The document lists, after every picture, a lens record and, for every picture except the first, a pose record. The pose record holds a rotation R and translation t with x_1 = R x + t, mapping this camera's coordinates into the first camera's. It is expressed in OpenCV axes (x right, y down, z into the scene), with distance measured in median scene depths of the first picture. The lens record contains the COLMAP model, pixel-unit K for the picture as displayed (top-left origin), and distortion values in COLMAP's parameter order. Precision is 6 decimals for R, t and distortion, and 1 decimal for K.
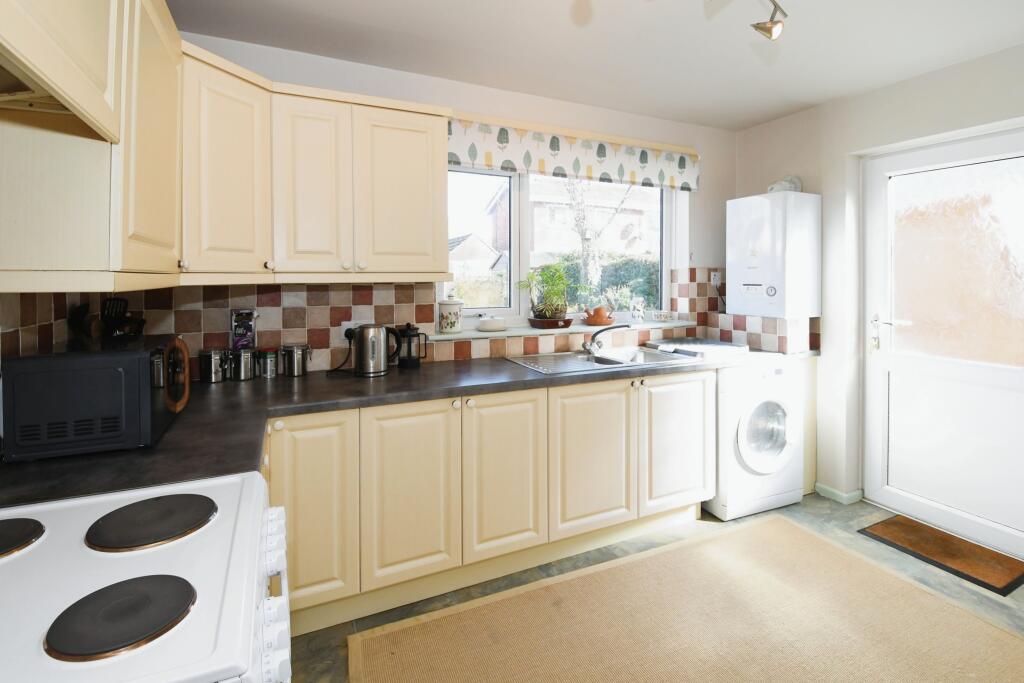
lens RADIAL K [[457.4, 0, 511.7], [0, 457.4, 309.2], [0, 0, 1]] dist [0.000171, 0.000130]
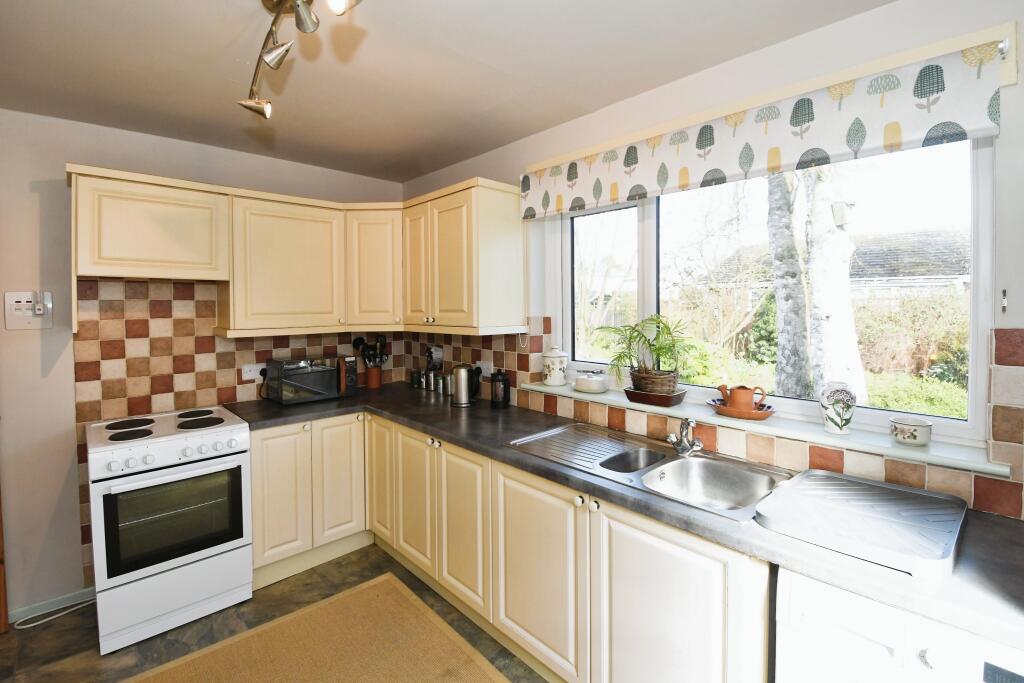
lens RADIAL K [[455.3, 0, 512.0], [0, 455.3, 341.5], [0, 0, 1]] dist [0.022048, -0.022897]
pose [[0.327081, 0.076186, -0.941920, 0.762442], [-0.055538, 0.996572, 0.061321, -0.098590], [0.943363, 0.032256, 0.330191, 0.589433]]
